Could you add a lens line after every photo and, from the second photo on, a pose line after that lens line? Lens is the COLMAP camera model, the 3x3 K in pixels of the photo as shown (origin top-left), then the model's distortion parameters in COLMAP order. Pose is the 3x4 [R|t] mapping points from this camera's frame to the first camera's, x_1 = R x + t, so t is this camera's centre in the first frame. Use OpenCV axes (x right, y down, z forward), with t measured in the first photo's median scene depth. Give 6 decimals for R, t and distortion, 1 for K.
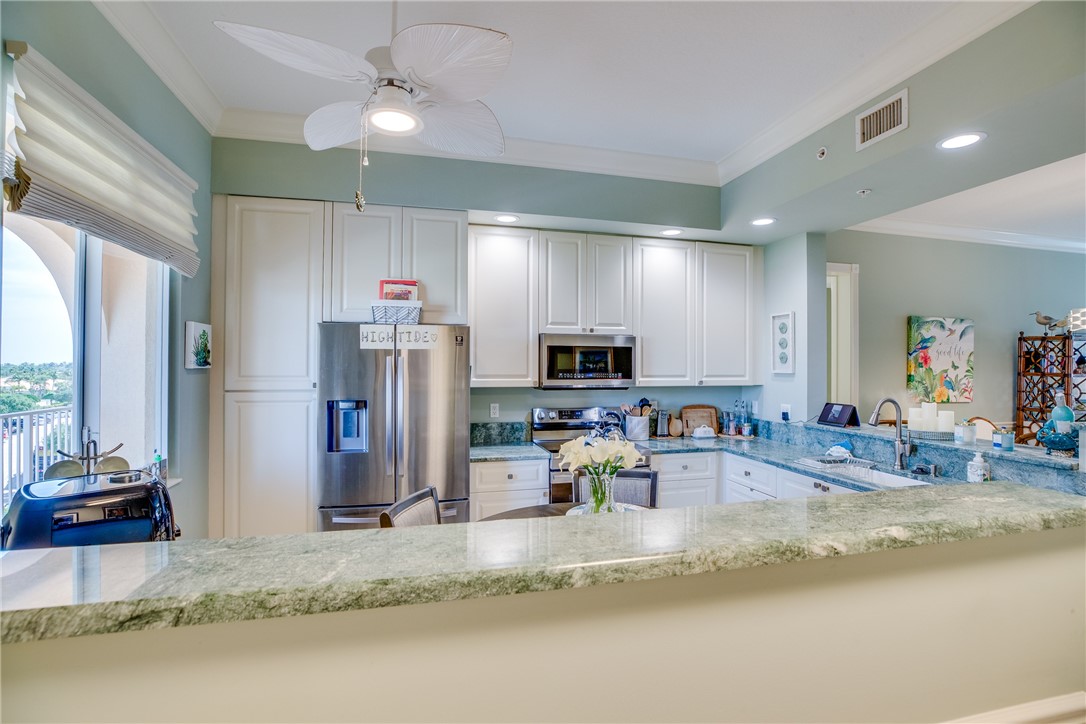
lens RADIAL K [[499.3, 0, 545.1], [0, 499.3, 361.6], [0, 0, 1]] dist [-0.046289, 0.014212]
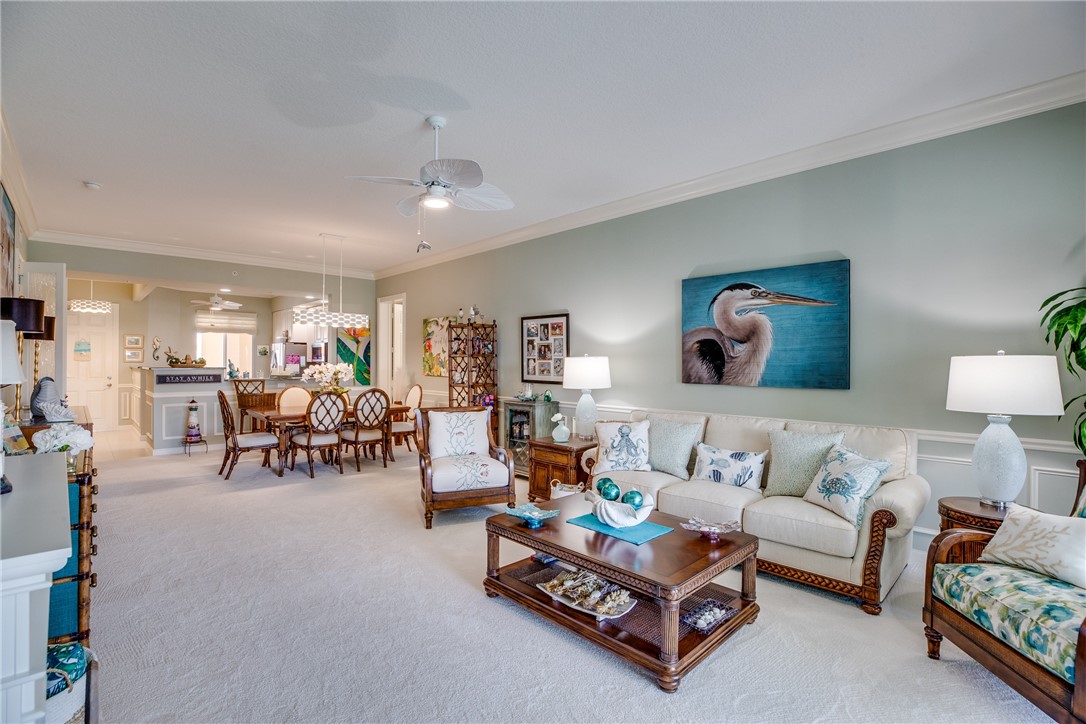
lens RADIAL K [[499.3, 0, 545.1], [0, 499.3, 361.6], [0, 0, 1]] dist [-0.046289, 0.014212]
pose [[0.496941, -0.005144, -0.867769, 2.995522], [0.004822, 0.999983, -0.003166, 0.062029], [0.867771, -0.002611, 0.496958, 0.710566]]
